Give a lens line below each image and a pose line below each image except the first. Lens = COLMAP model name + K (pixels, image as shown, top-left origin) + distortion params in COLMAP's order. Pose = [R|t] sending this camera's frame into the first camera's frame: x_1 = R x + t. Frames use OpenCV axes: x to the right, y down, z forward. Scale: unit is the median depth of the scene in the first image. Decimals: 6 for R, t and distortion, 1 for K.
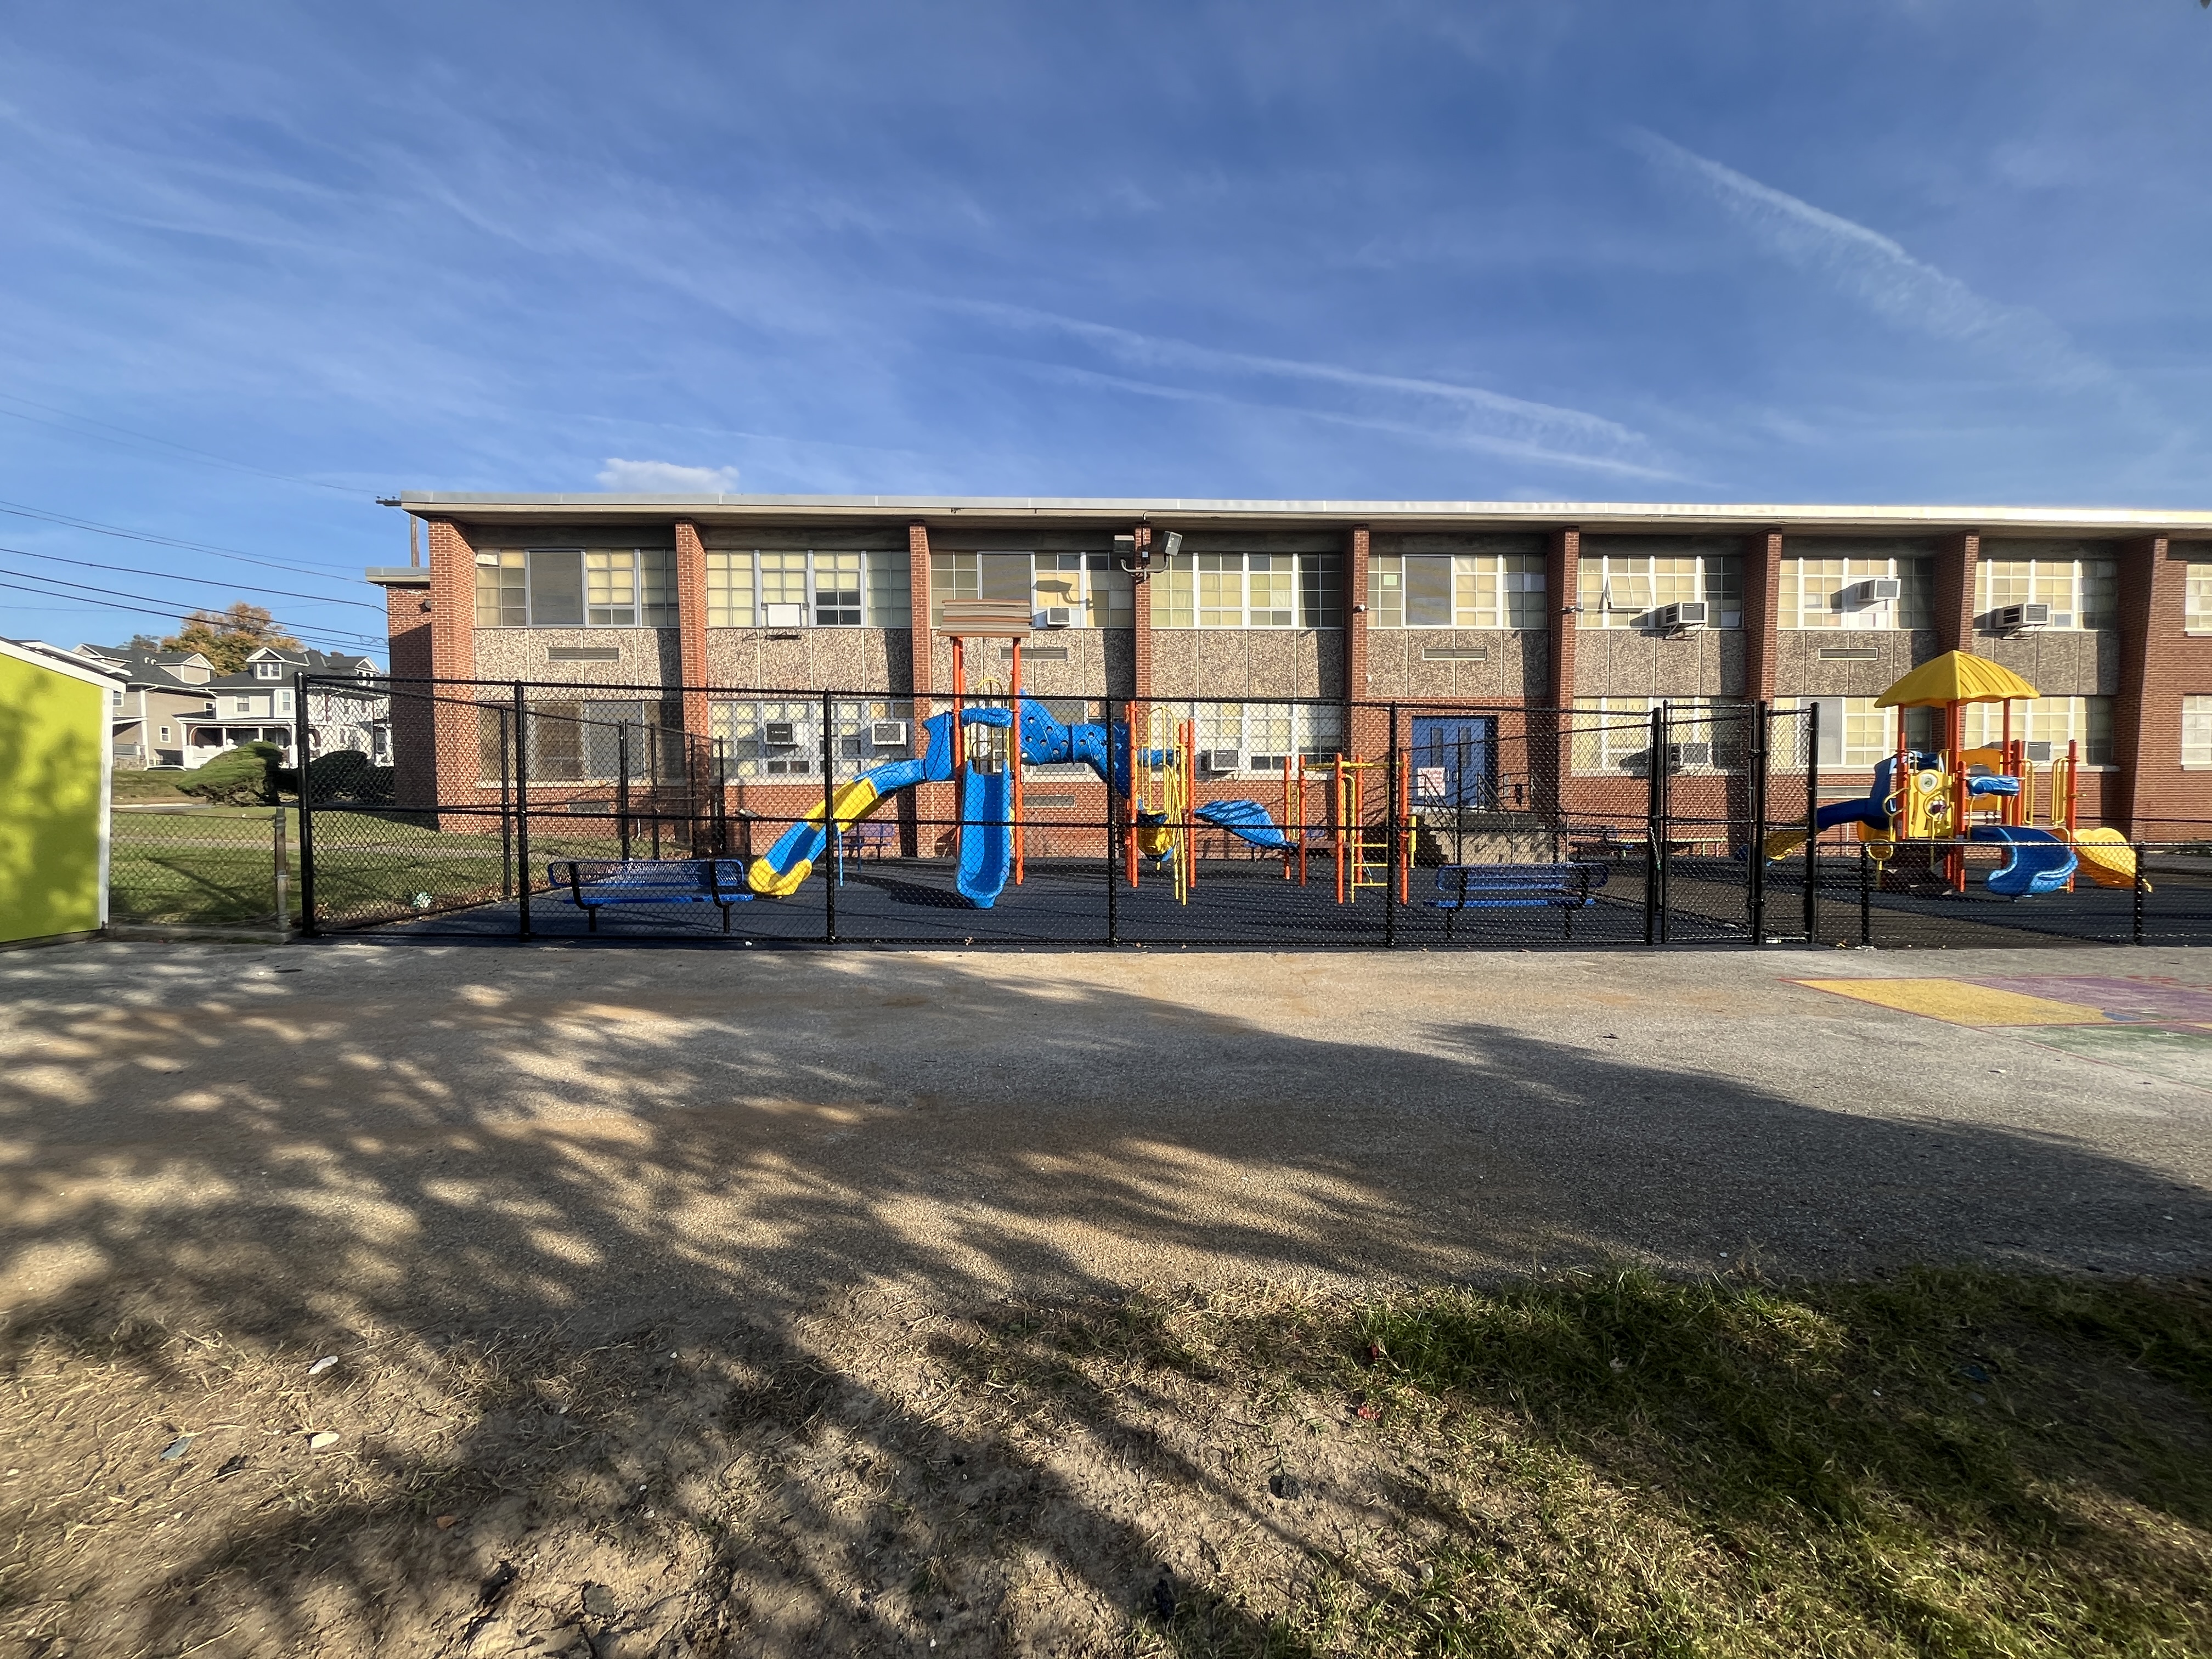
lens RADIAL K [[879.7, 0, 1105.3], [0, 879.7, 834.2], [0, 0, 1]] dist [-0.001907, -0.000653]
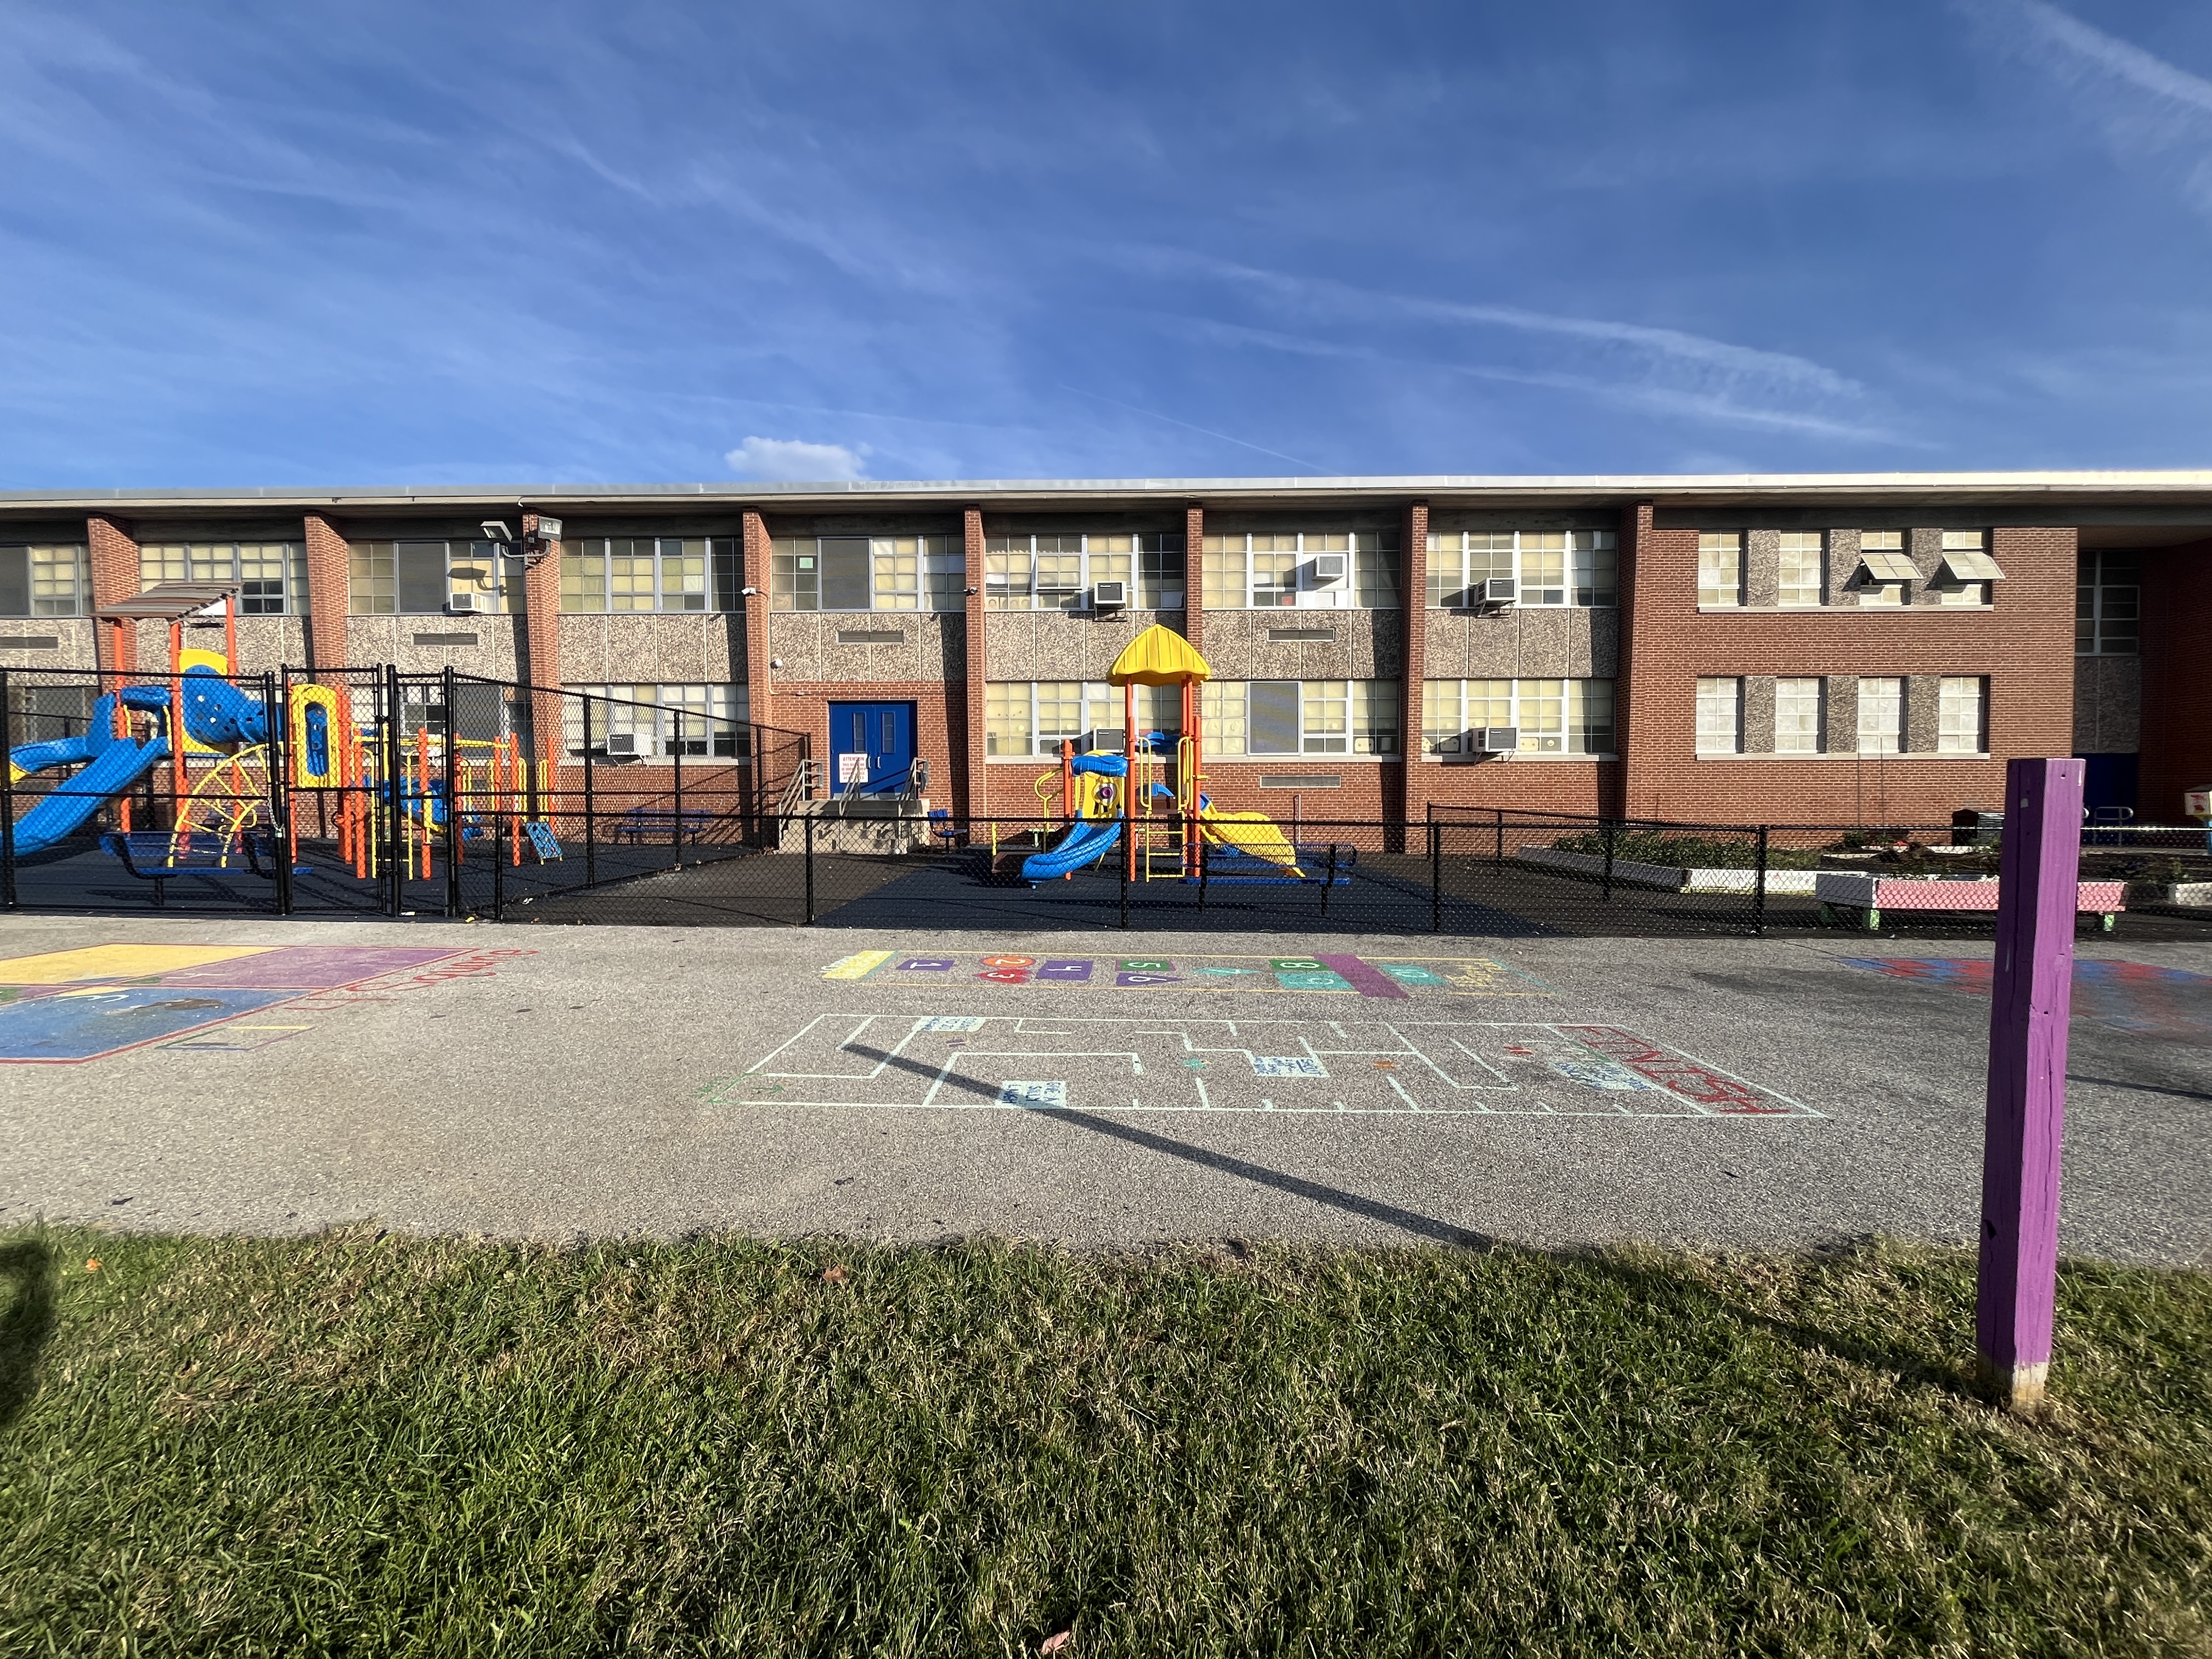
lens RADIAL K [[879.7, 0, 1101.8], [0, 879.7, 824.9], [0, 0, 1]] dist [-0.001907, -0.000653]
pose [[0.996794, 0.011720, -0.079142, 0.721452], [-0.011004, 0.999895, 0.009474, -0.007274], [0.079245, -0.008573, 0.996818, 0.036597]]
